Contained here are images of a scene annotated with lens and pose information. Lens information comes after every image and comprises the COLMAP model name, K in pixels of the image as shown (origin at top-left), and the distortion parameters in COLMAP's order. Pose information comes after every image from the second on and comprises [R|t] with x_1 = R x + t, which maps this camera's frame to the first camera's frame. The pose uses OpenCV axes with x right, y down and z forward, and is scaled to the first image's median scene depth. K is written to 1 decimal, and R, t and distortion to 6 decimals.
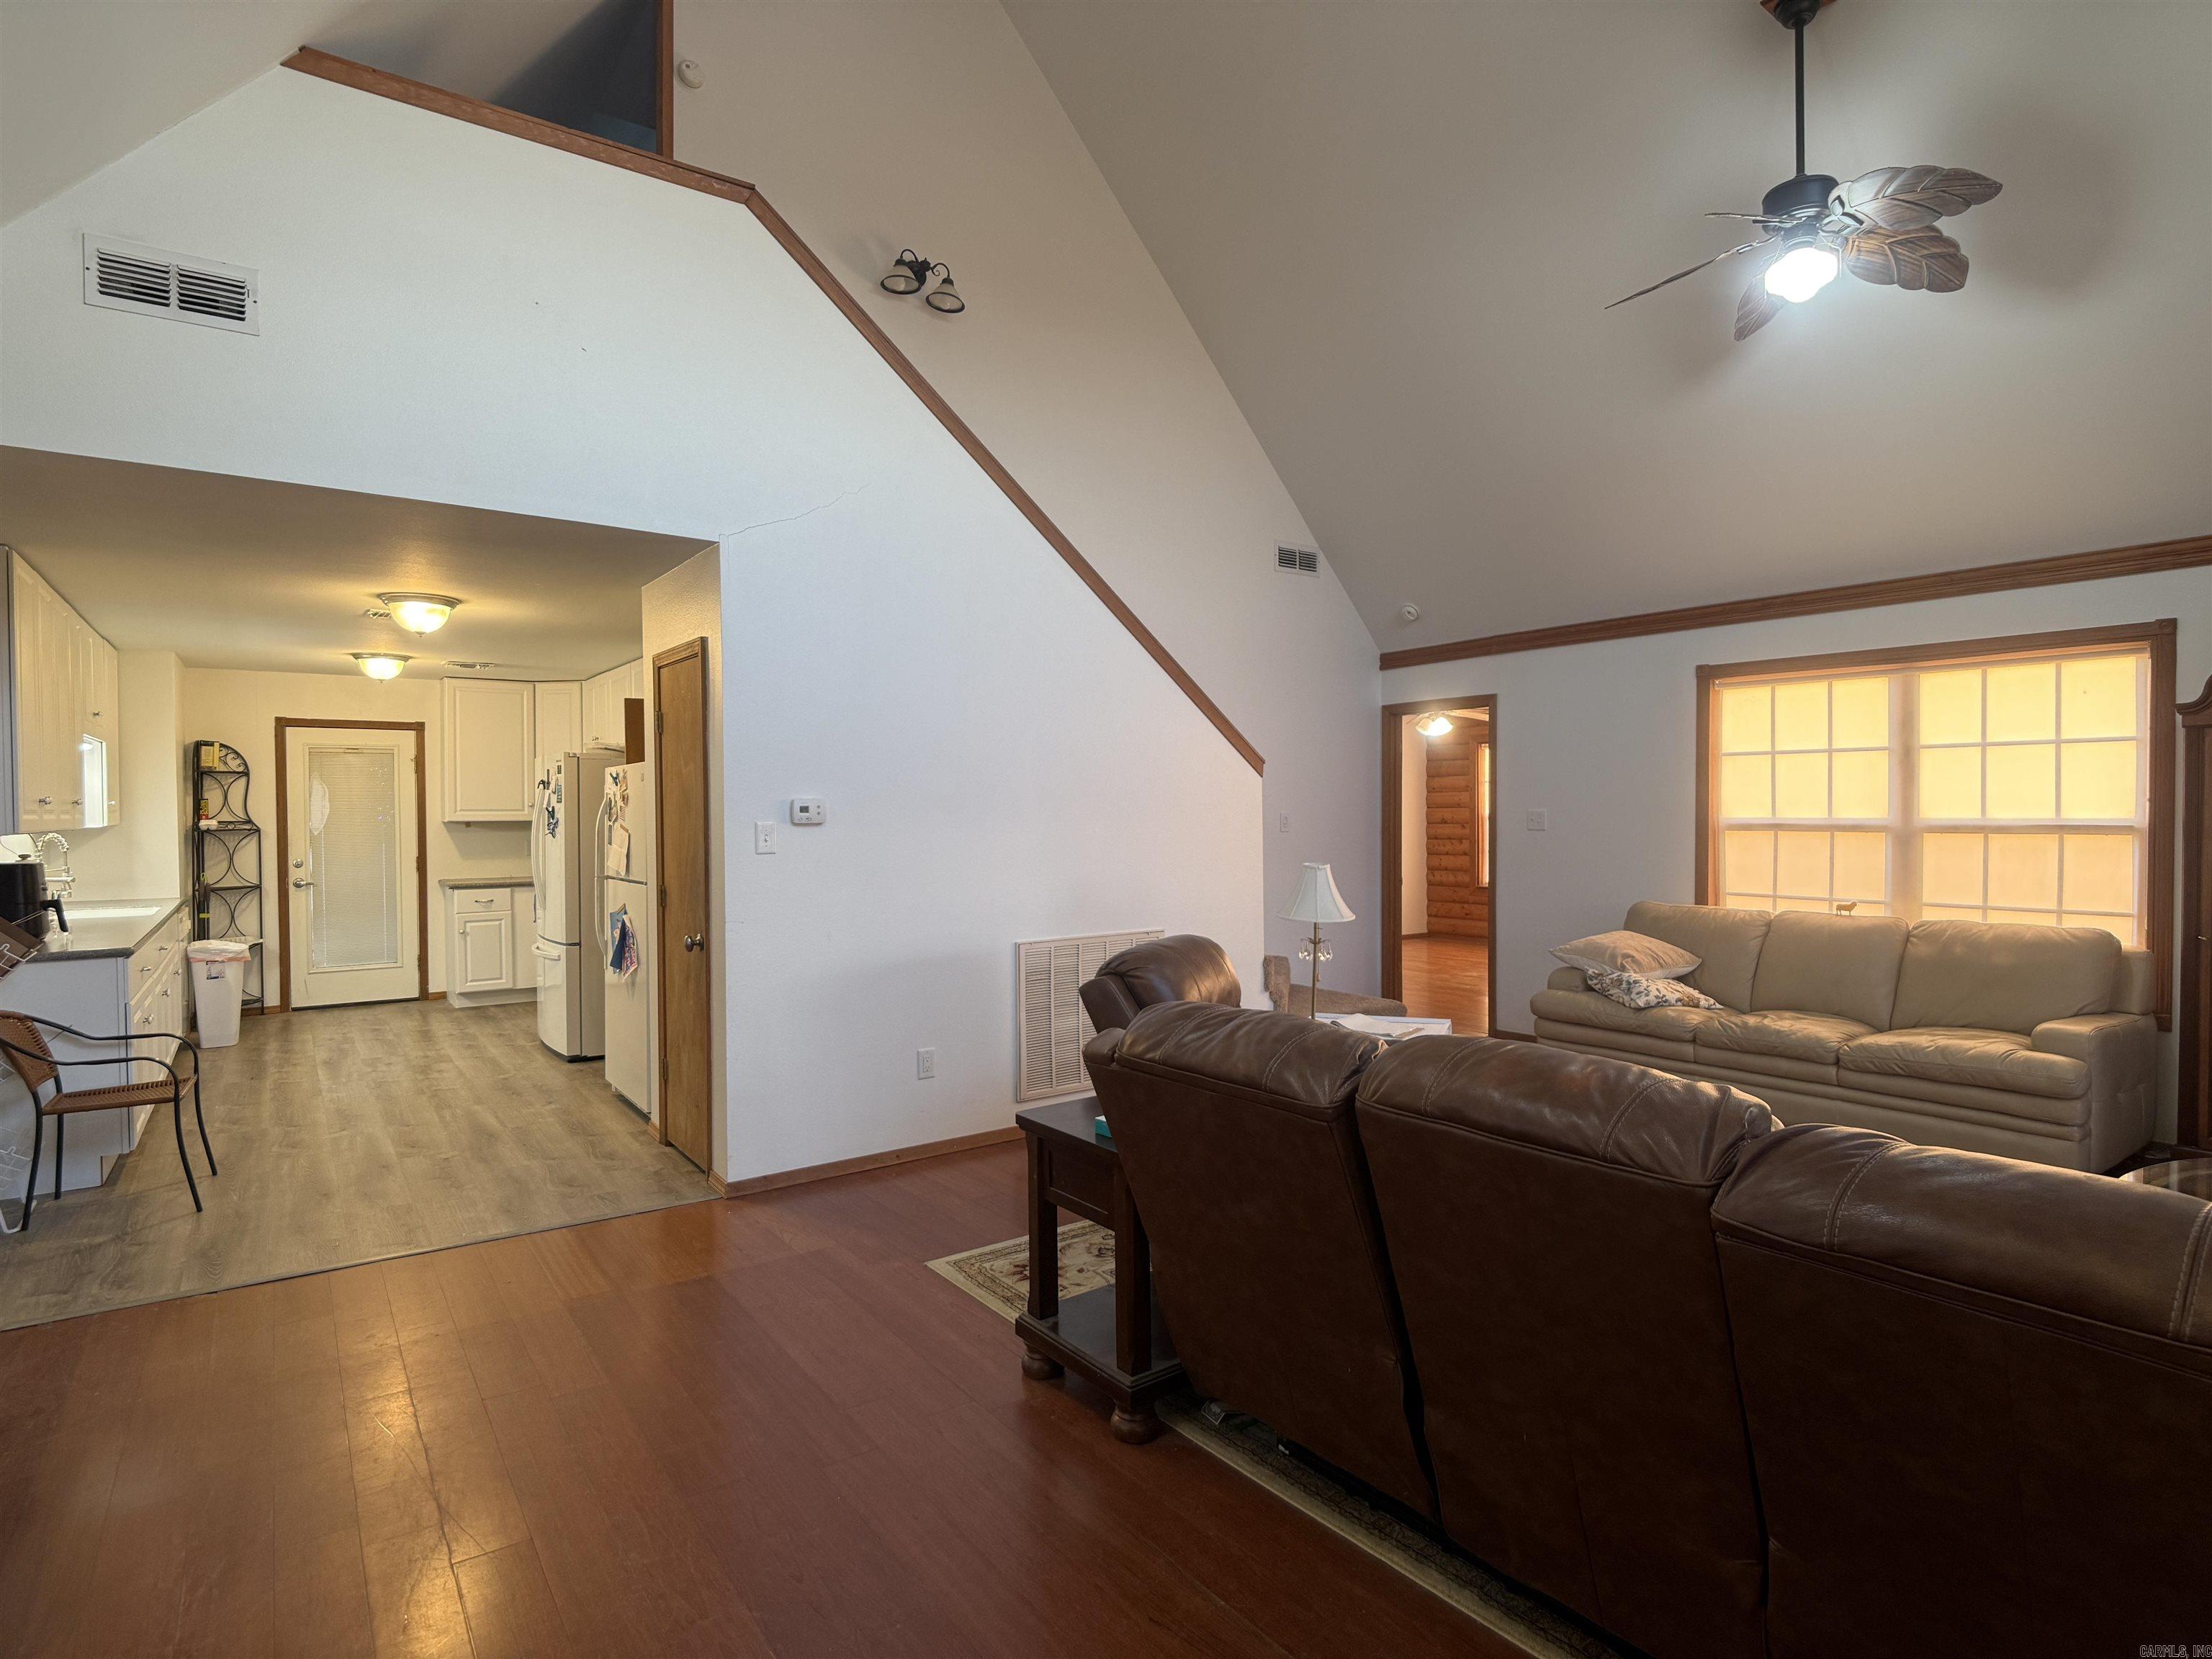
lens RADIAL K [[1176.0, 0, 1071.1], [0, 1176.0, 836.3], [0, 0, 1]] dist [-0.001871, -0.001115]
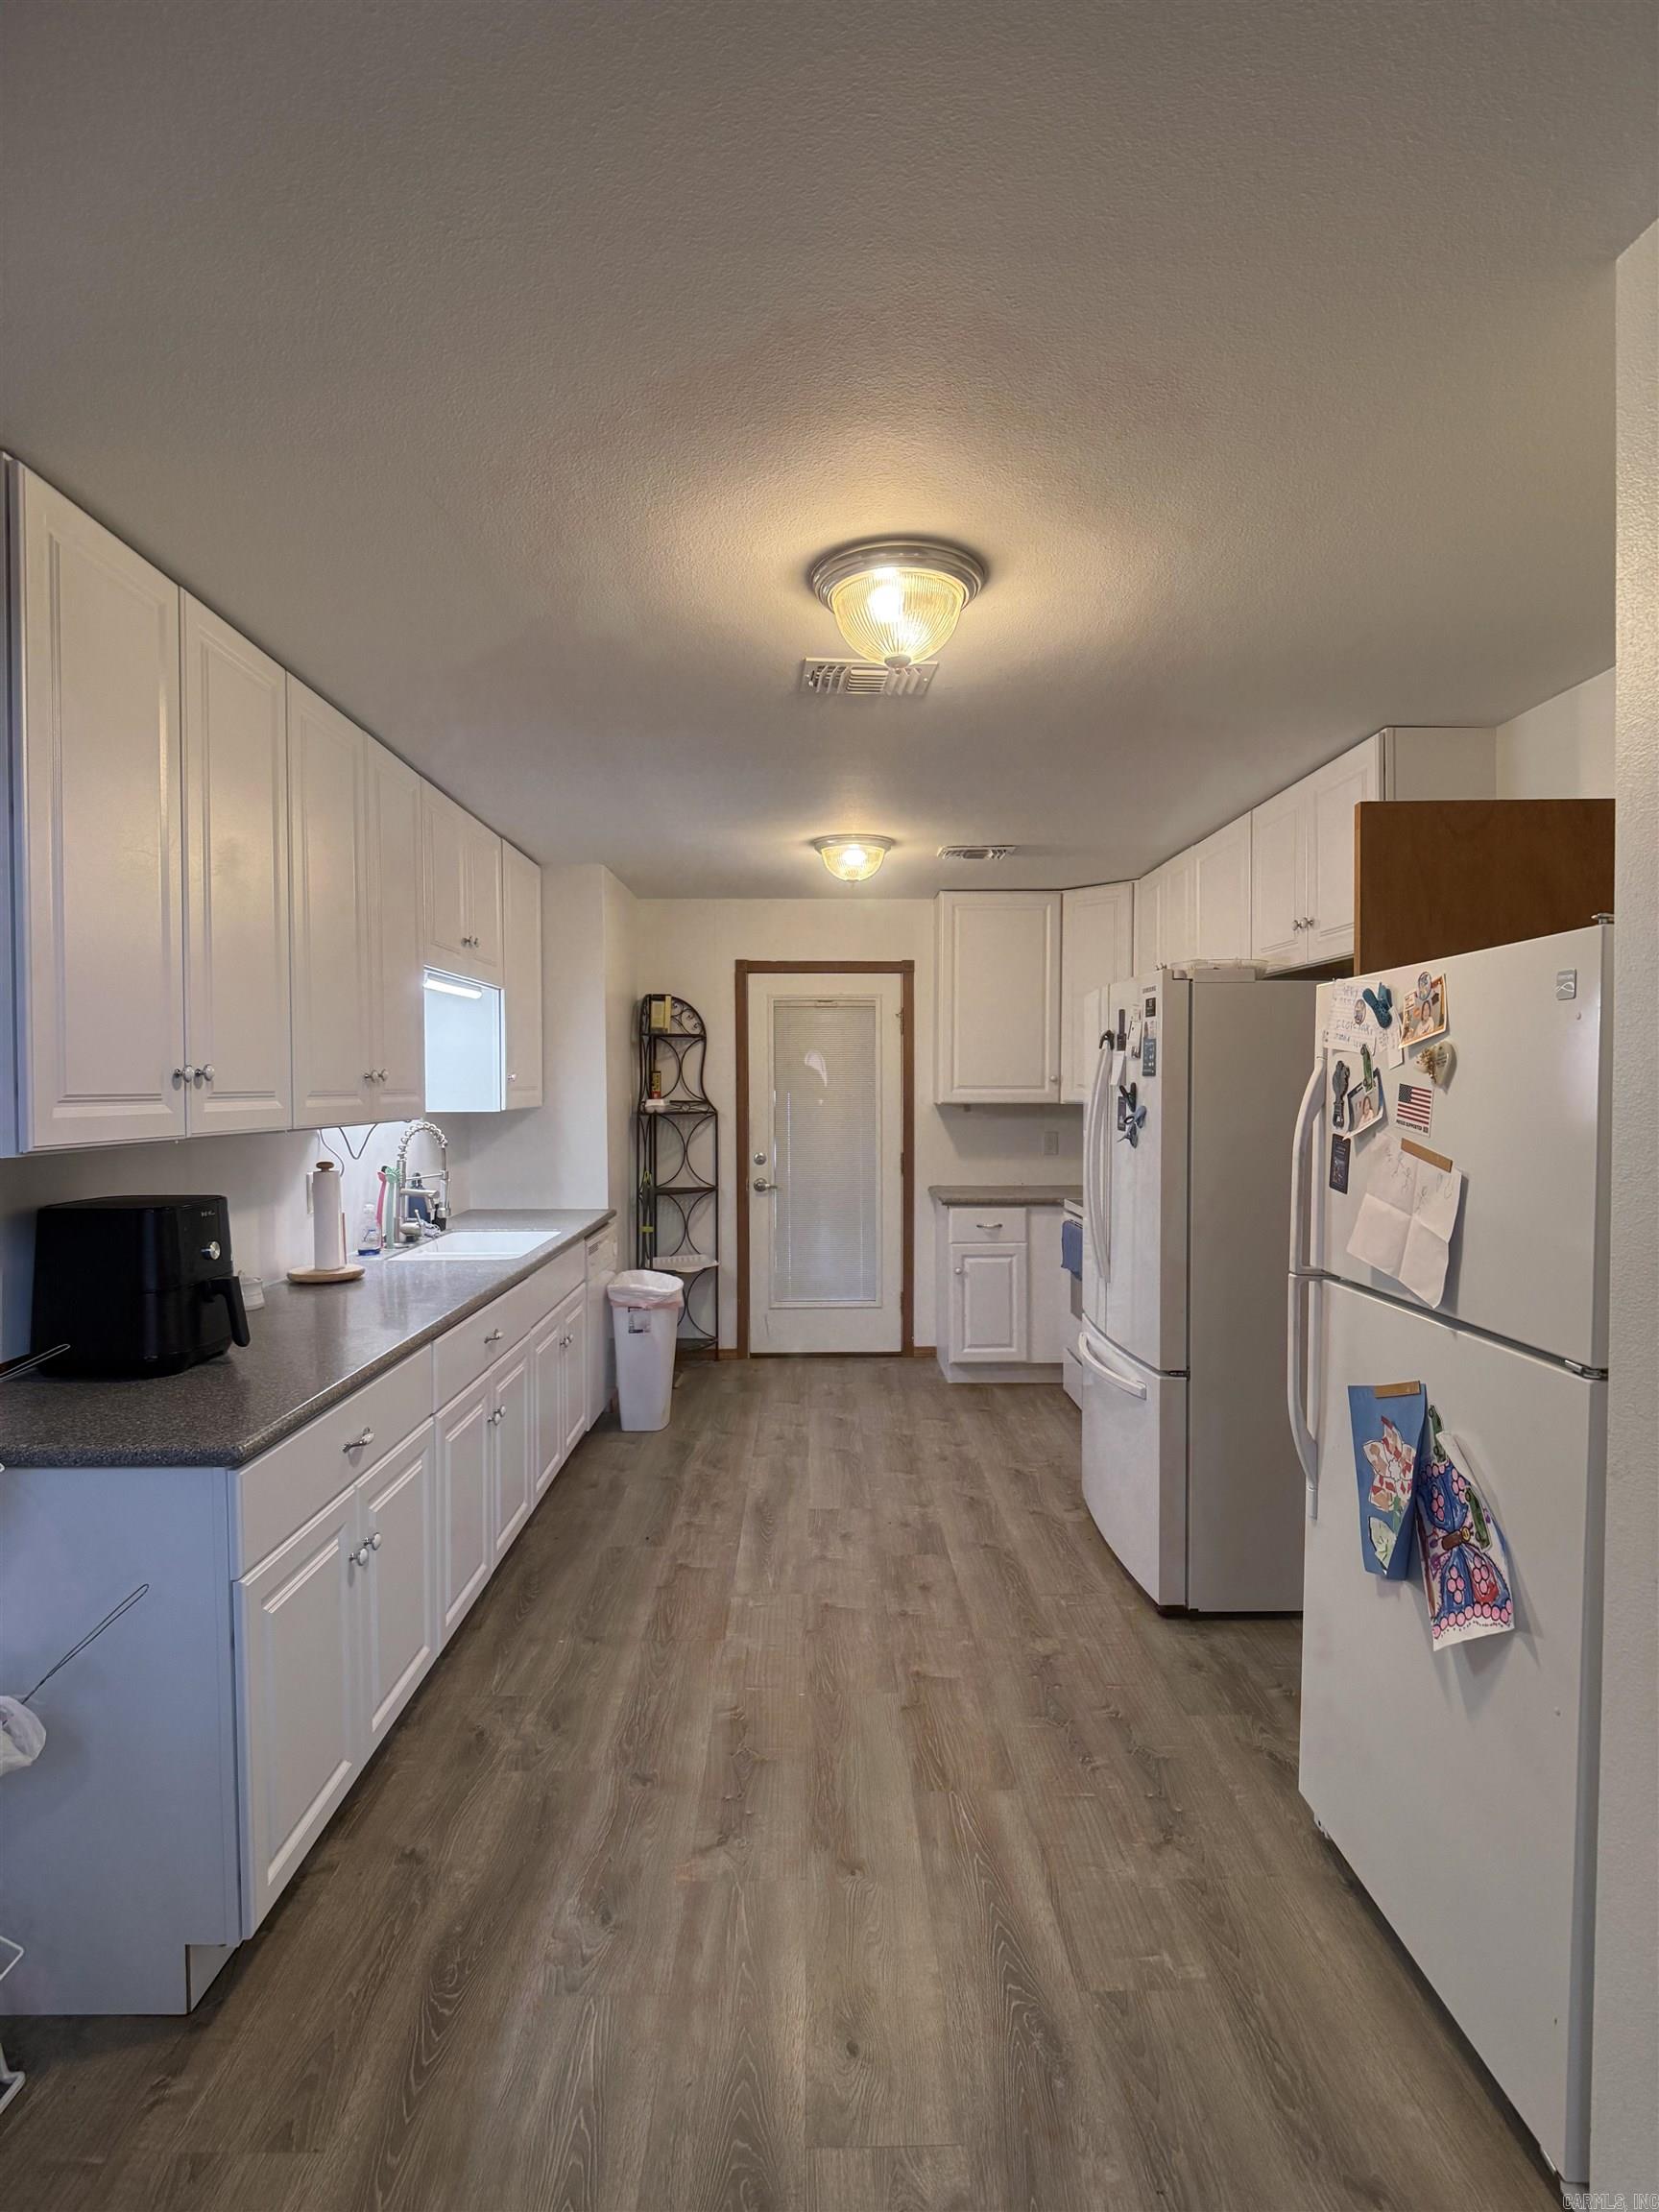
lens RADIAL K [[1131.6, 0, 854.3], [0, 1131.6, 1110.8], [0, 0, 1]] dist [0.017135, -0.001232]
pose [[0.847755, 0.015032, -0.530174, -0.237759], [-0.013110, 0.999887, 0.007388, -0.013176], [0.530225, 0.000687, 0.847857, 0.440580]]
